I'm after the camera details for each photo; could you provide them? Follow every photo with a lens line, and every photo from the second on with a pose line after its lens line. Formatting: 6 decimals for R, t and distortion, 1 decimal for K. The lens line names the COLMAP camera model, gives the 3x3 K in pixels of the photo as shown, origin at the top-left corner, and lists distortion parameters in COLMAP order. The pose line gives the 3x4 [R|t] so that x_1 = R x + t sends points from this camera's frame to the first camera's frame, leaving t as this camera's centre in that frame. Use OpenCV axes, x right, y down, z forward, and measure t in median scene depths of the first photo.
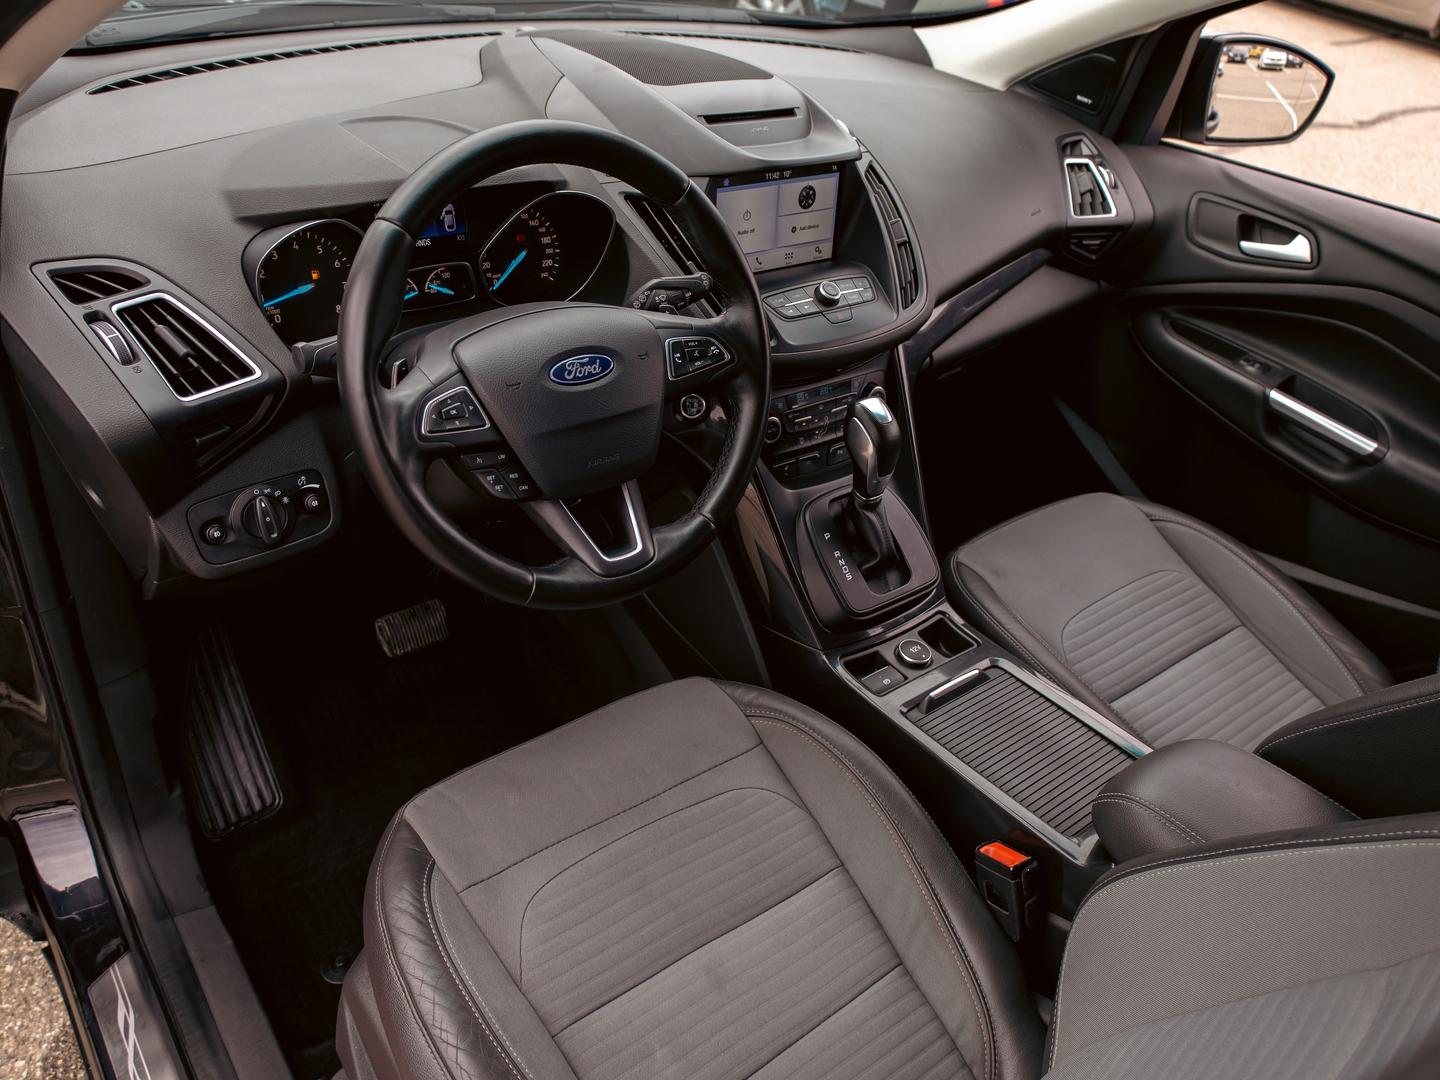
lens RADIAL K [[924.0, 0, 720.0], [0, 924.0, 540.0], [0, 0, 1]] dist [-0.003960, -0.001395]
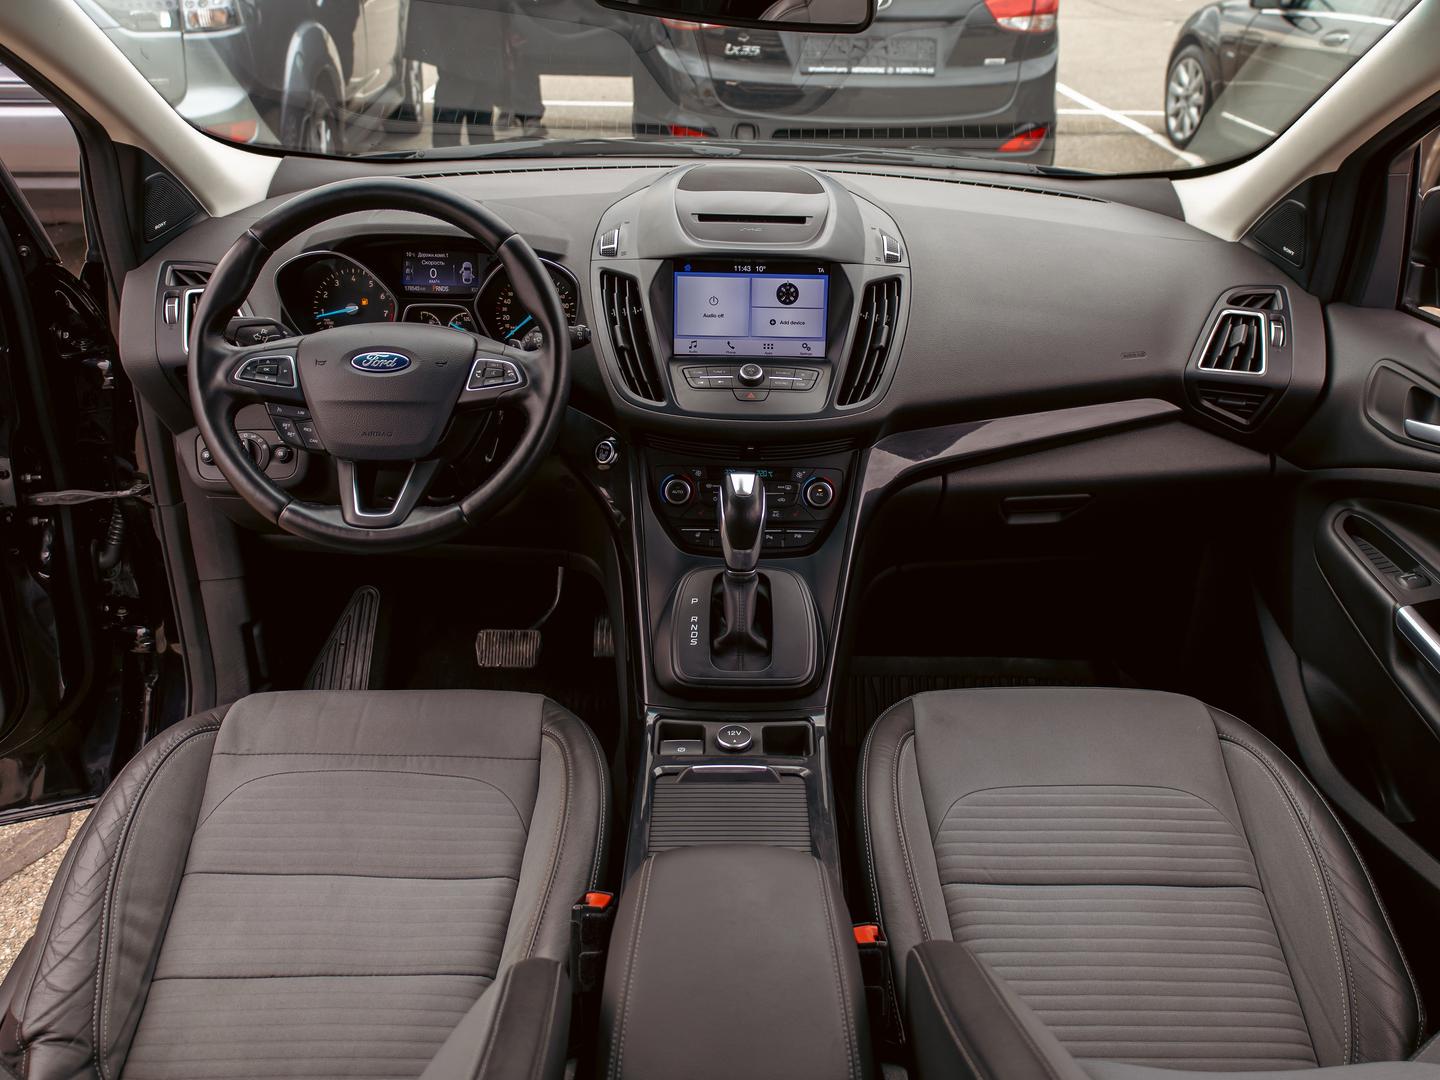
lens RADIAL K [[985.8, 0, 720.0], [0, 985.8, 540.0], [0, 0, 1]] dist [-0.004591, -0.000468]
pose [[0.852366, 0.198922, -0.483634, 0.625165], [-0.285913, 0.951631, -0.112486, 0.043977], [0.437865, 0.234156, 0.868012, 0.057094]]
